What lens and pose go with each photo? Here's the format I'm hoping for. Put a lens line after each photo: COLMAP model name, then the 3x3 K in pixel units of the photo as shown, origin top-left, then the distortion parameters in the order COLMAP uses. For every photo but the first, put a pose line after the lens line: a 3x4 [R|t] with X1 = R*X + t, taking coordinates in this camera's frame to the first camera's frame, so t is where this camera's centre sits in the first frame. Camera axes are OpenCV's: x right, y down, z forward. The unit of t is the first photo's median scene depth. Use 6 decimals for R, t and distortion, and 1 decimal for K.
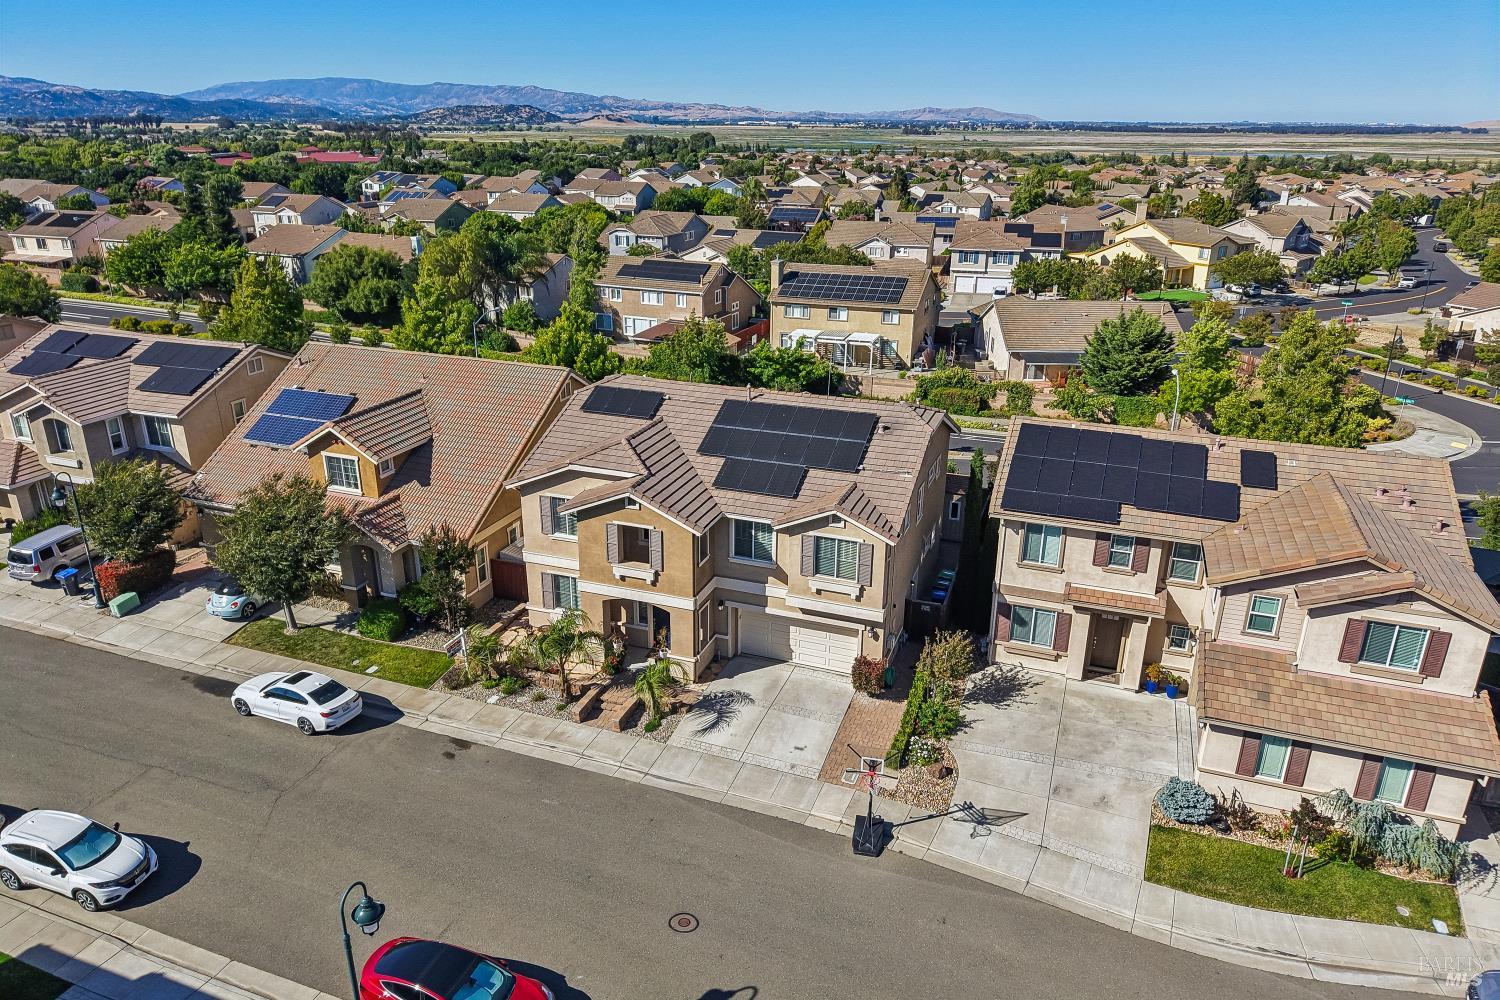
lens RADIAL K [[1005.2, 0, 747.9], [0, 1005.2, 499.1], [0, 0, 1]] dist [0.008501, -0.002800]
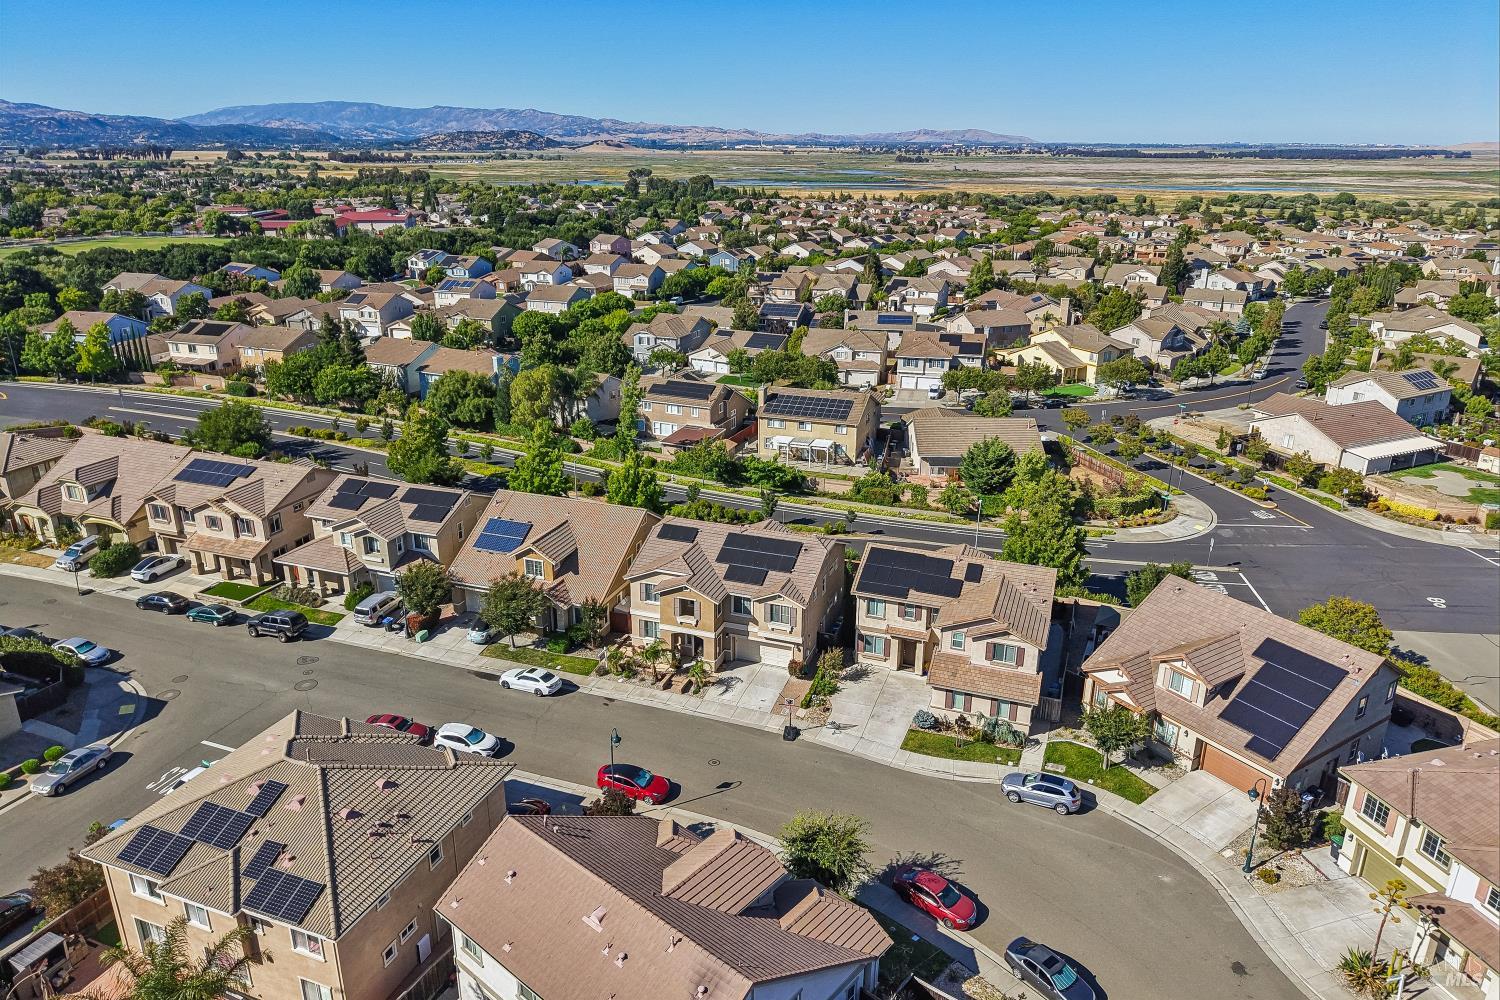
lens RADIAL K [[1000.5, 0, 750.0], [0, 1000.5, 500.0], [0, 0, 1]] dist [0.057151, -0.074805]
pose [[0.999987, -0.003186, 0.004015, 0.013109], [0.003253, 0.999853, -0.016841, -0.138682], [-0.003961, 0.016854, 0.999850, -1.069647]]
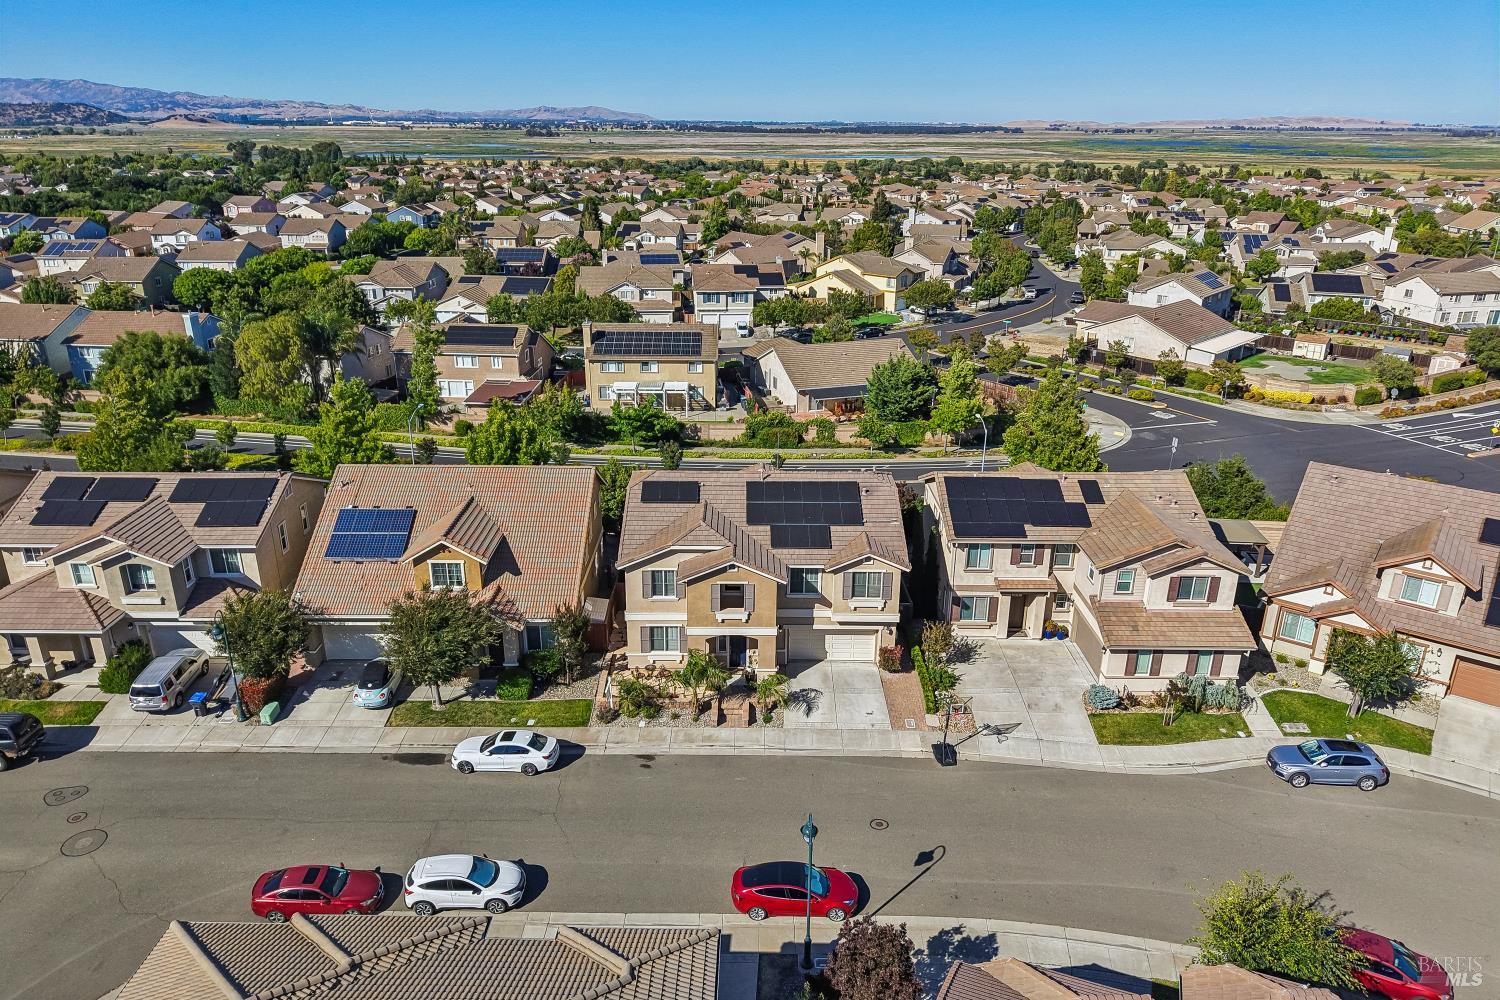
lens RADIAL K [[1004.5, 0, 748.8], [0, 1004.5, 494.0], [0, 0, 1]] dist [0.034359, -0.038553]
pose [[0.937552, -0.122129, 0.325701, -0.497971], [0.123332, 0.992219, 0.017038, -0.111560], [-0.325248, 0.024196, 0.945319, -0.333055]]
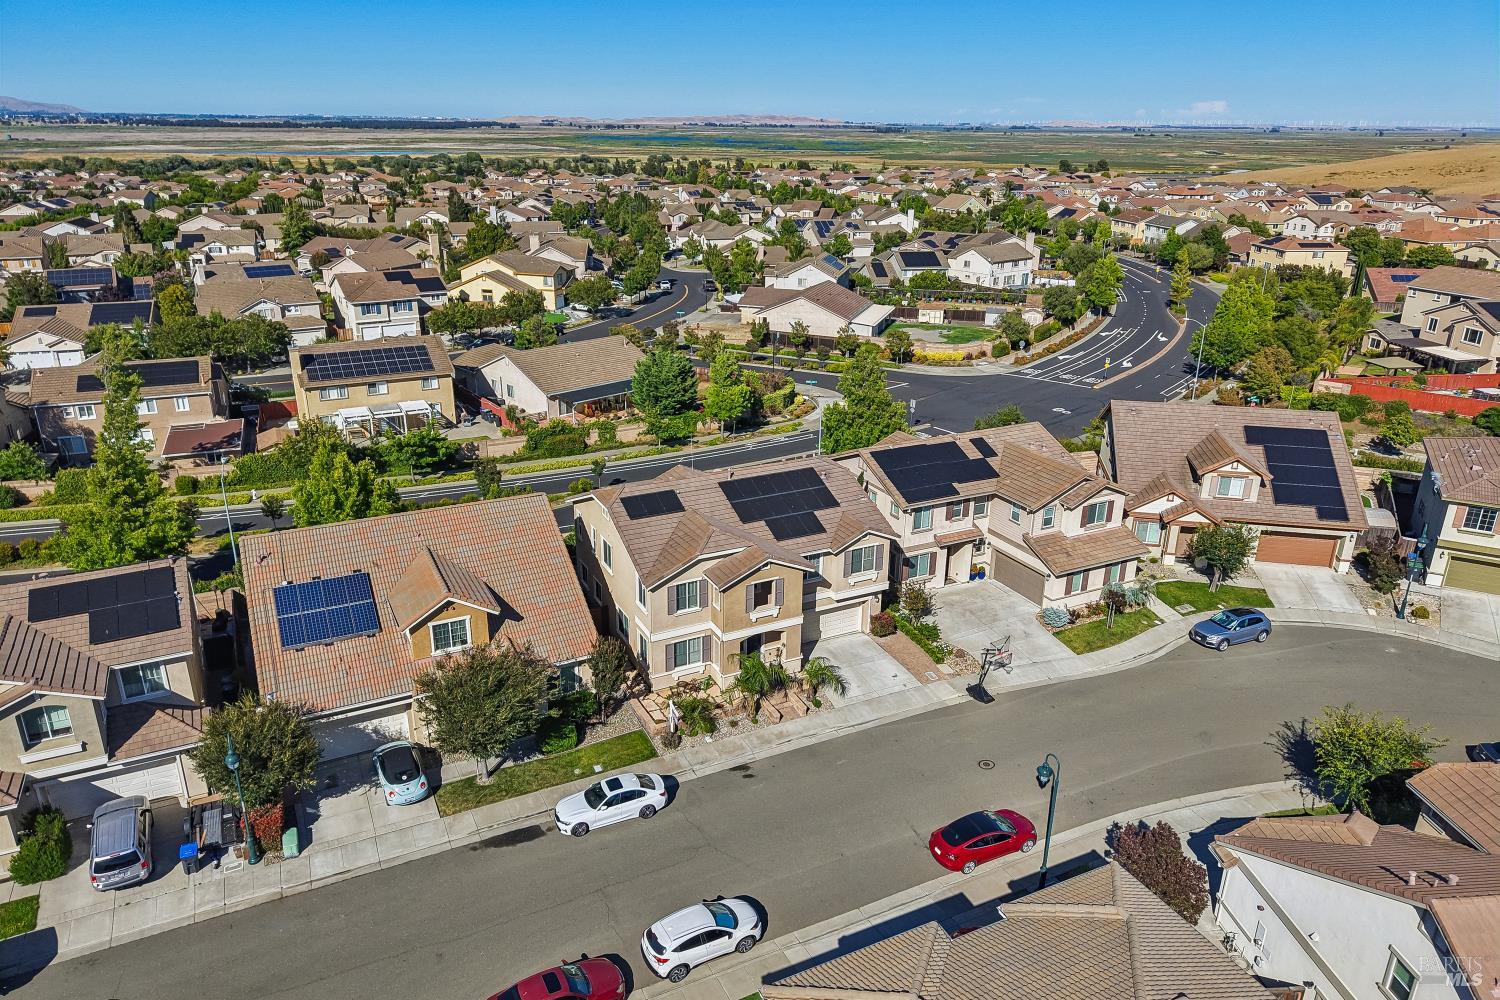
lens RADIAL K [[1004.5, 0, 748.8], [0, 1004.5, 494.0], [0, 0, 1]] dist [0.034359, -0.038553]
pose [[0.681103, -0.254231, 0.686633, -1.000344], [0.253024, 0.961734, 0.105104, -0.230967], [-0.687079, 0.102148, 0.719366, -0.033877]]
